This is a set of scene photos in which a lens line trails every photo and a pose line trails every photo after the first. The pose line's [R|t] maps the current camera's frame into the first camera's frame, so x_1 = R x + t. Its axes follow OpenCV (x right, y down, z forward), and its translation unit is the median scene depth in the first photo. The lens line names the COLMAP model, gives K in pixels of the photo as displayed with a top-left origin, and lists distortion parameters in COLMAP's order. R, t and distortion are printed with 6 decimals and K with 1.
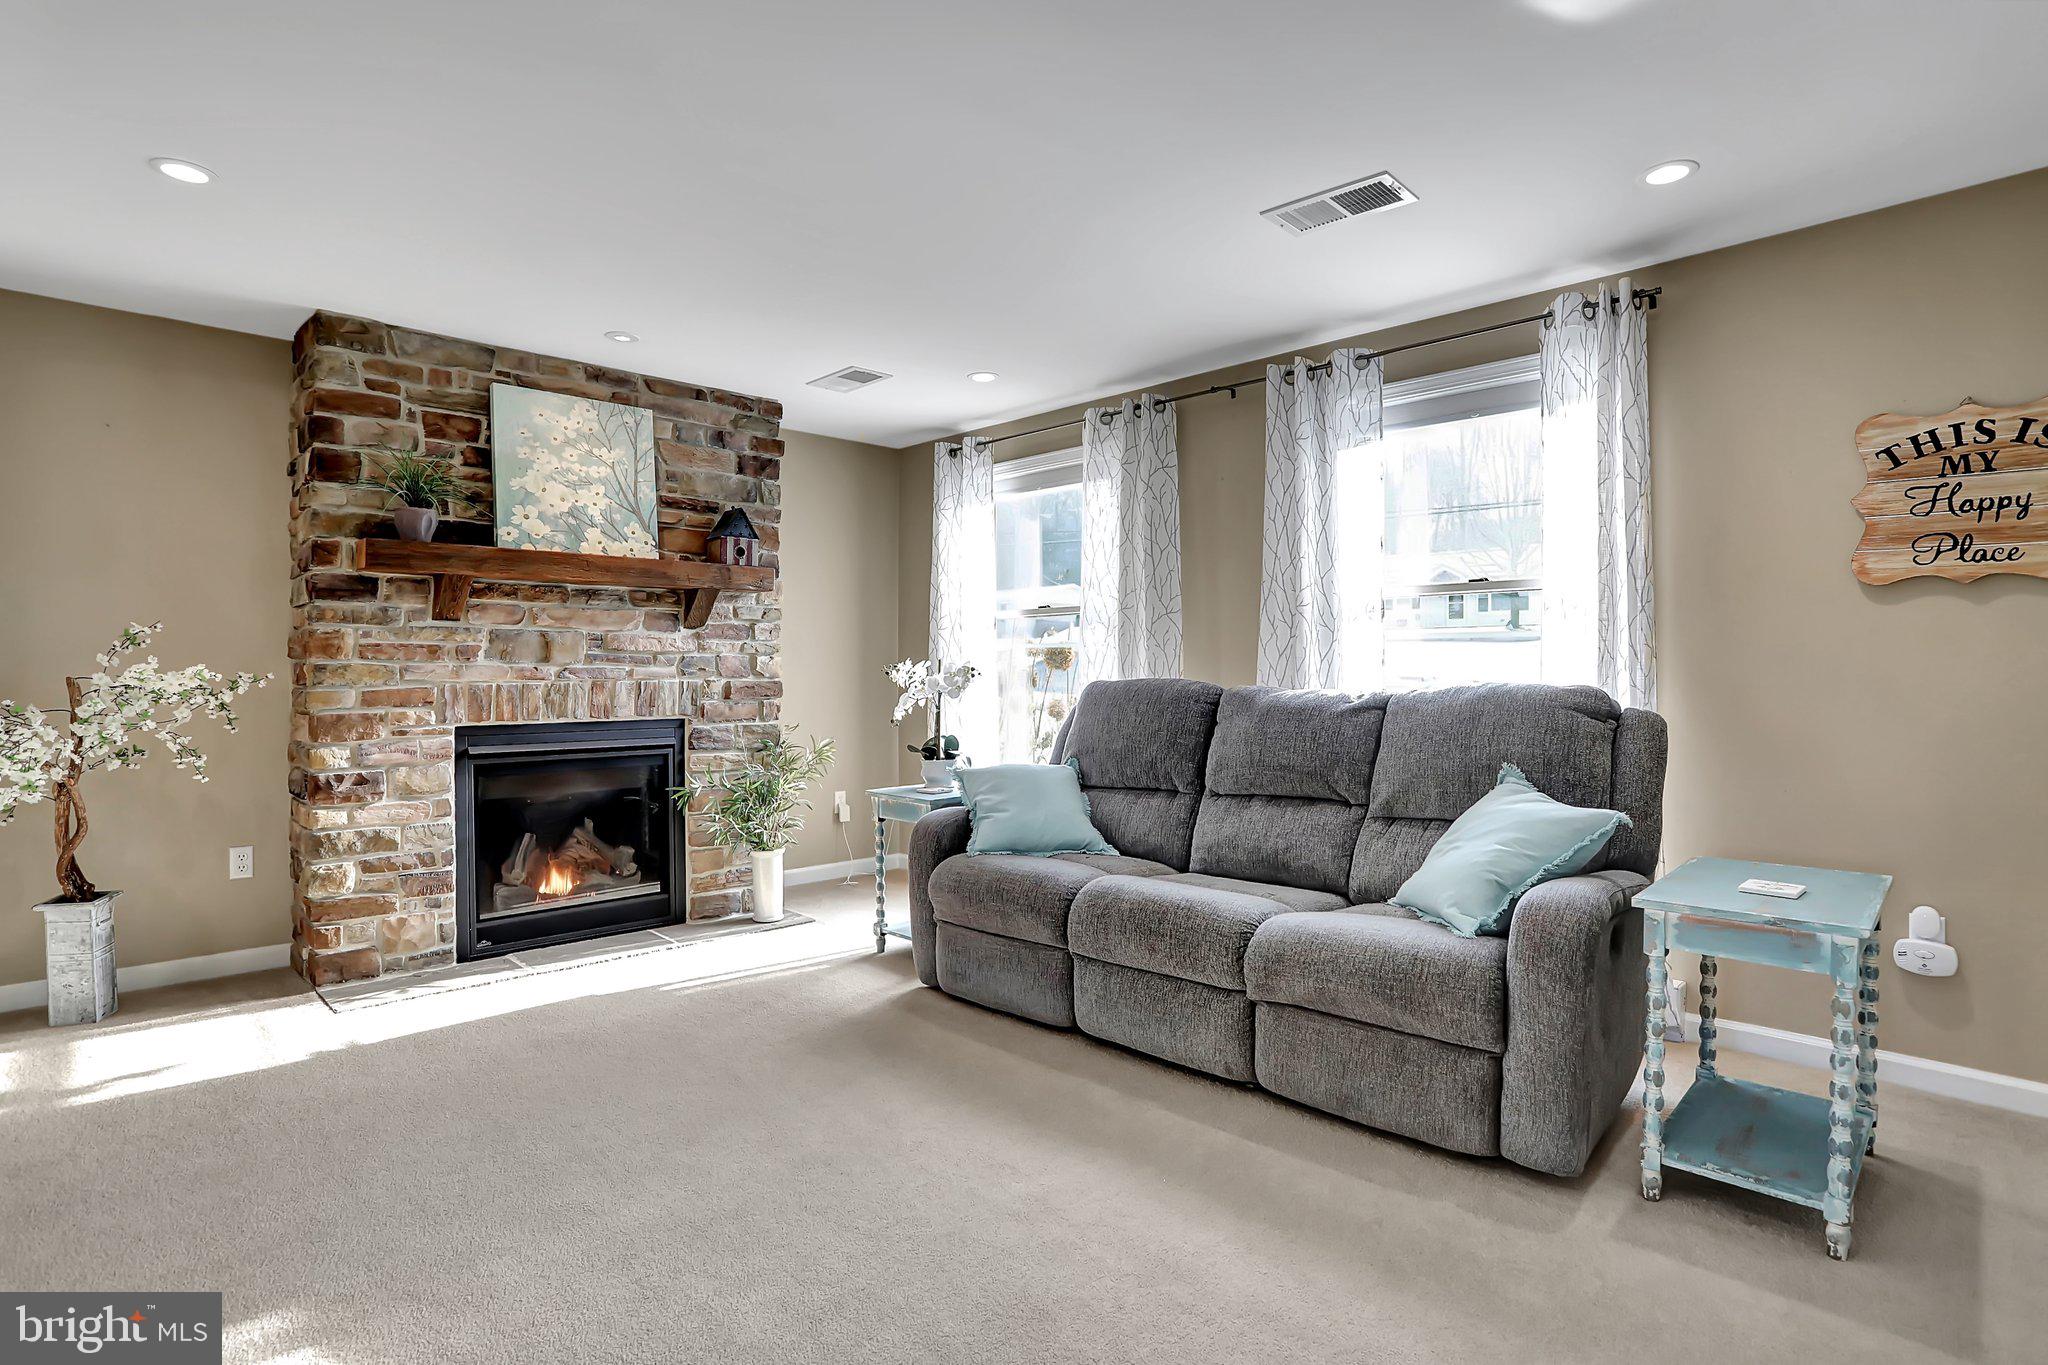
lens RADIAL K [[1010.1, 0, 993.4], [0, 1010.1, 667.4], [0, 0, 1]] dist [-0.028828, 0.000082]
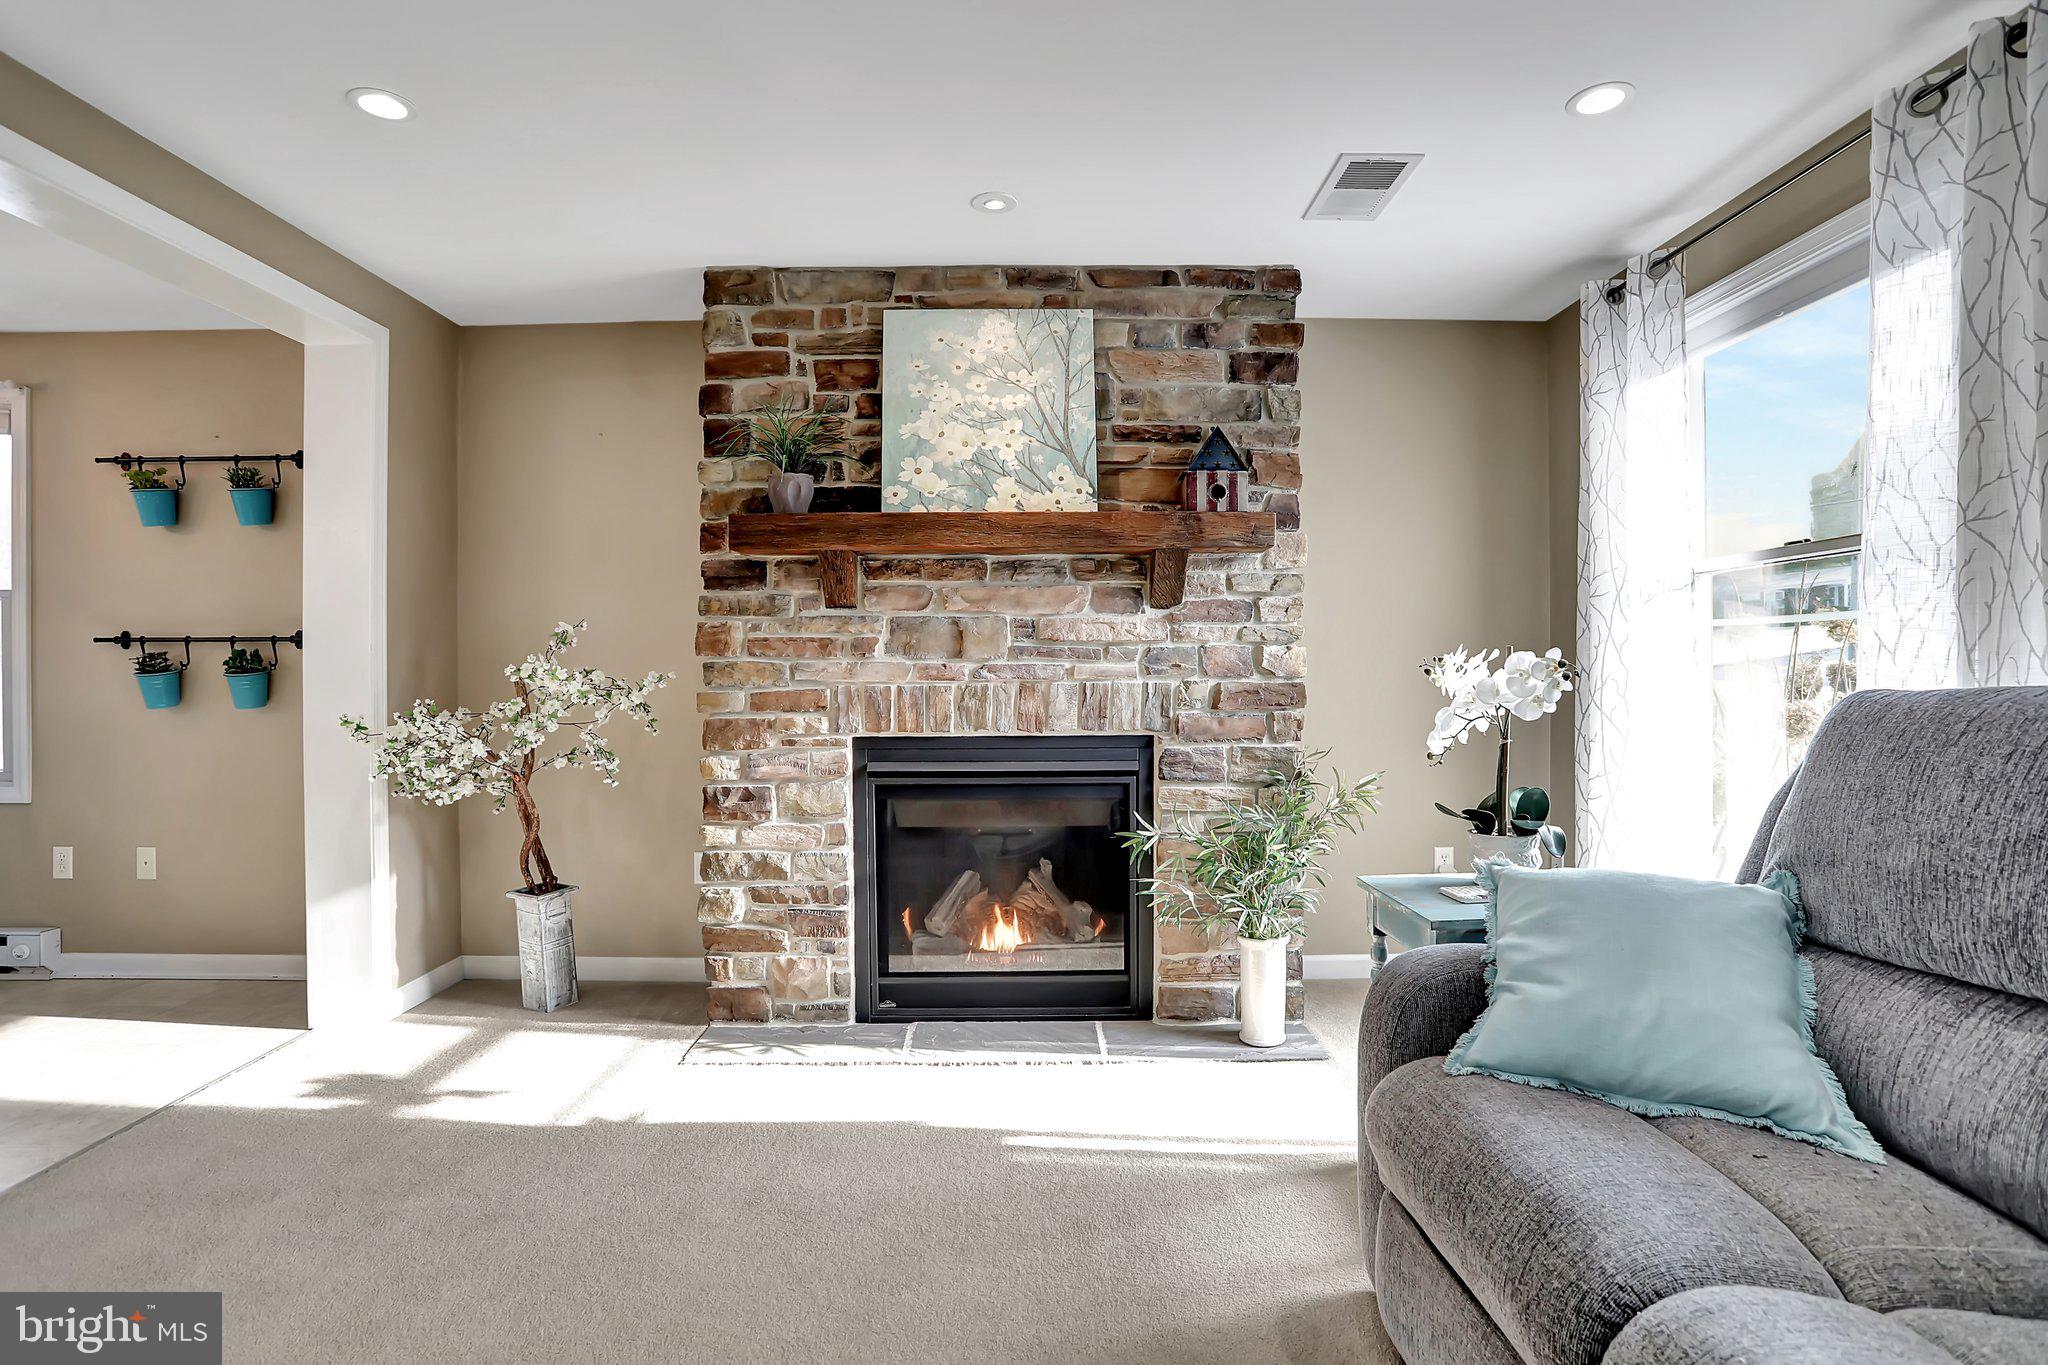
lens RADIAL K [[989.3, 0, 1027.6], [0, 989.3, 676.0], [0, 0, 1]] dist [-0.081595, 0.030305]
pose [[0.741196, 0.000292, -0.671289, 0.111462], [0.005985, 0.999957, 0.007043, 0.004134], [0.671262, -0.009238, 0.741162, 0.490846]]
